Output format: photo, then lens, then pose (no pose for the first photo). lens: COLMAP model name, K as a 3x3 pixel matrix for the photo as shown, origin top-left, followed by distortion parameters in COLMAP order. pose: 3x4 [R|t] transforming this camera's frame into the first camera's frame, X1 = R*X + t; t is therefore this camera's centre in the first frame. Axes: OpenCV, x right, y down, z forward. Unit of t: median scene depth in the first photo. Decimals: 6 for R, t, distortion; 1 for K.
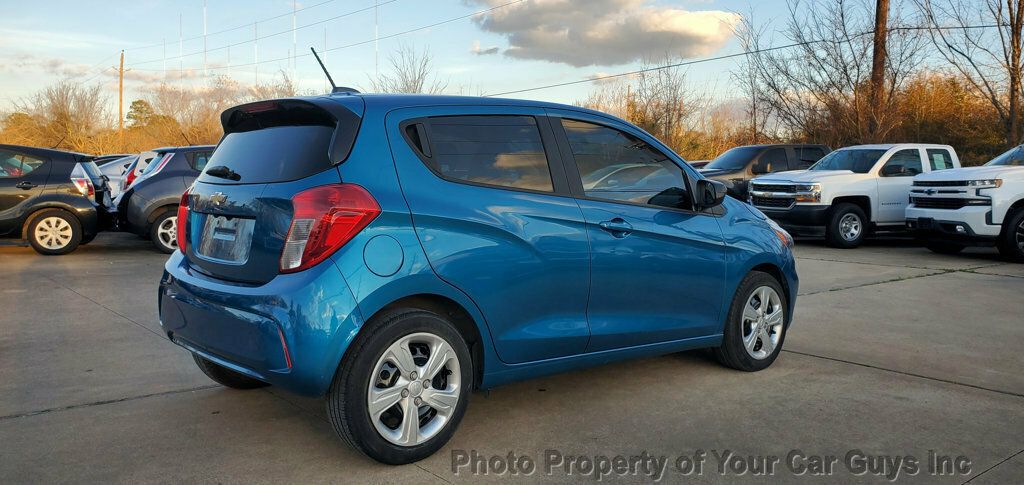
lens RADIAL K [[817.0, 0, 512.0], [0, 817.0, 252.6], [0, 0, 1]] dist [0.032804, 0.003869]
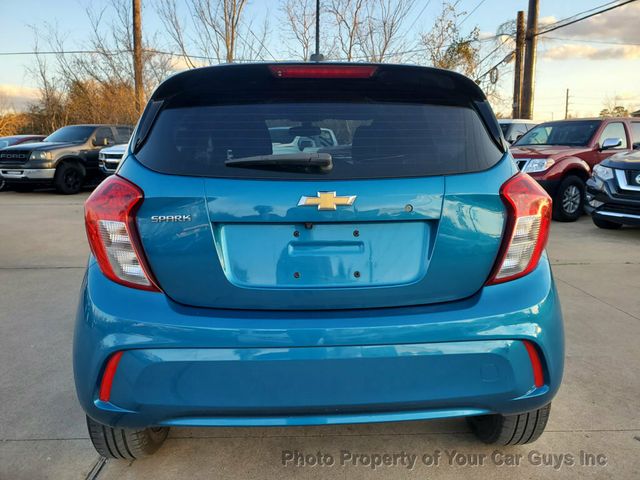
lens RADIAL K [[510.3, 0, 318.2], [0, 510.3, 239.5], [0, 0, 1]] dist [0.043091, -0.003383]
pose [[0.633056, -0.148102, 0.759807, -0.452164], [0.081236, 0.988818, 0.125057, -0.057031], [-0.769832, -0.017444, 0.638008, 0.467595]]
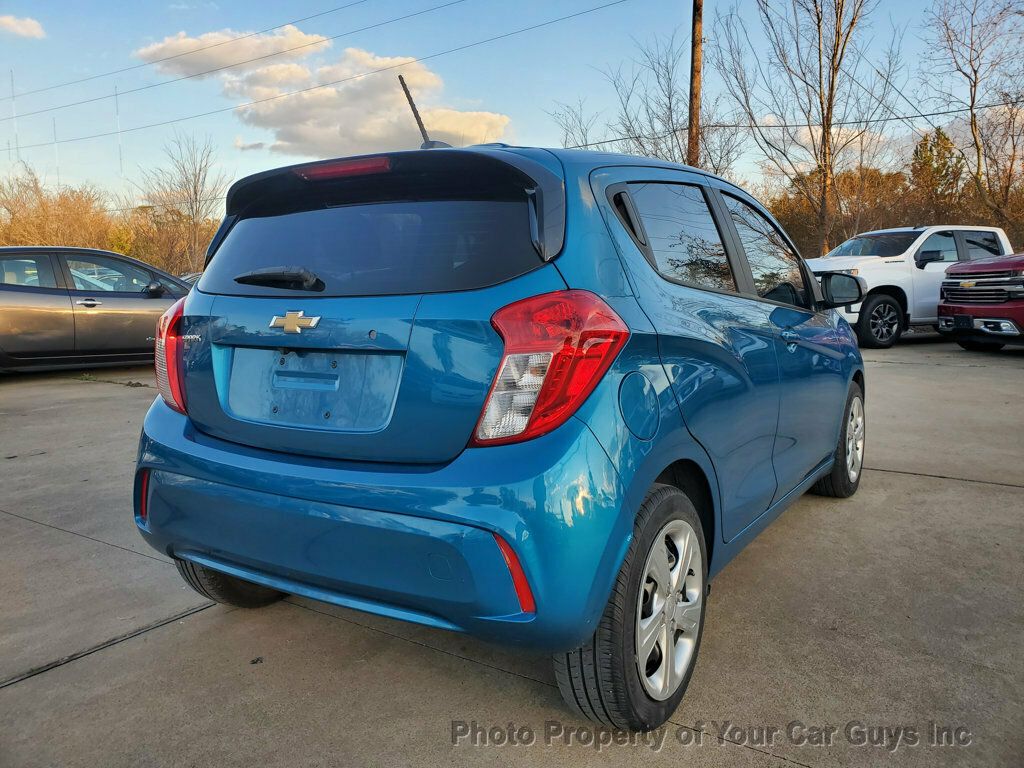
lens RADIAL K [[816.5, 0, 514.2], [0, 816.5, 378.6], [0, 0, 1]] dist [0.043091, -0.003383]
pose [[0.964740, -0.058406, 0.256644, -0.231782], [0.050390, 0.998018, 0.037704, -0.025428], [-0.258337, -0.023443, 0.965770, 0.249450]]
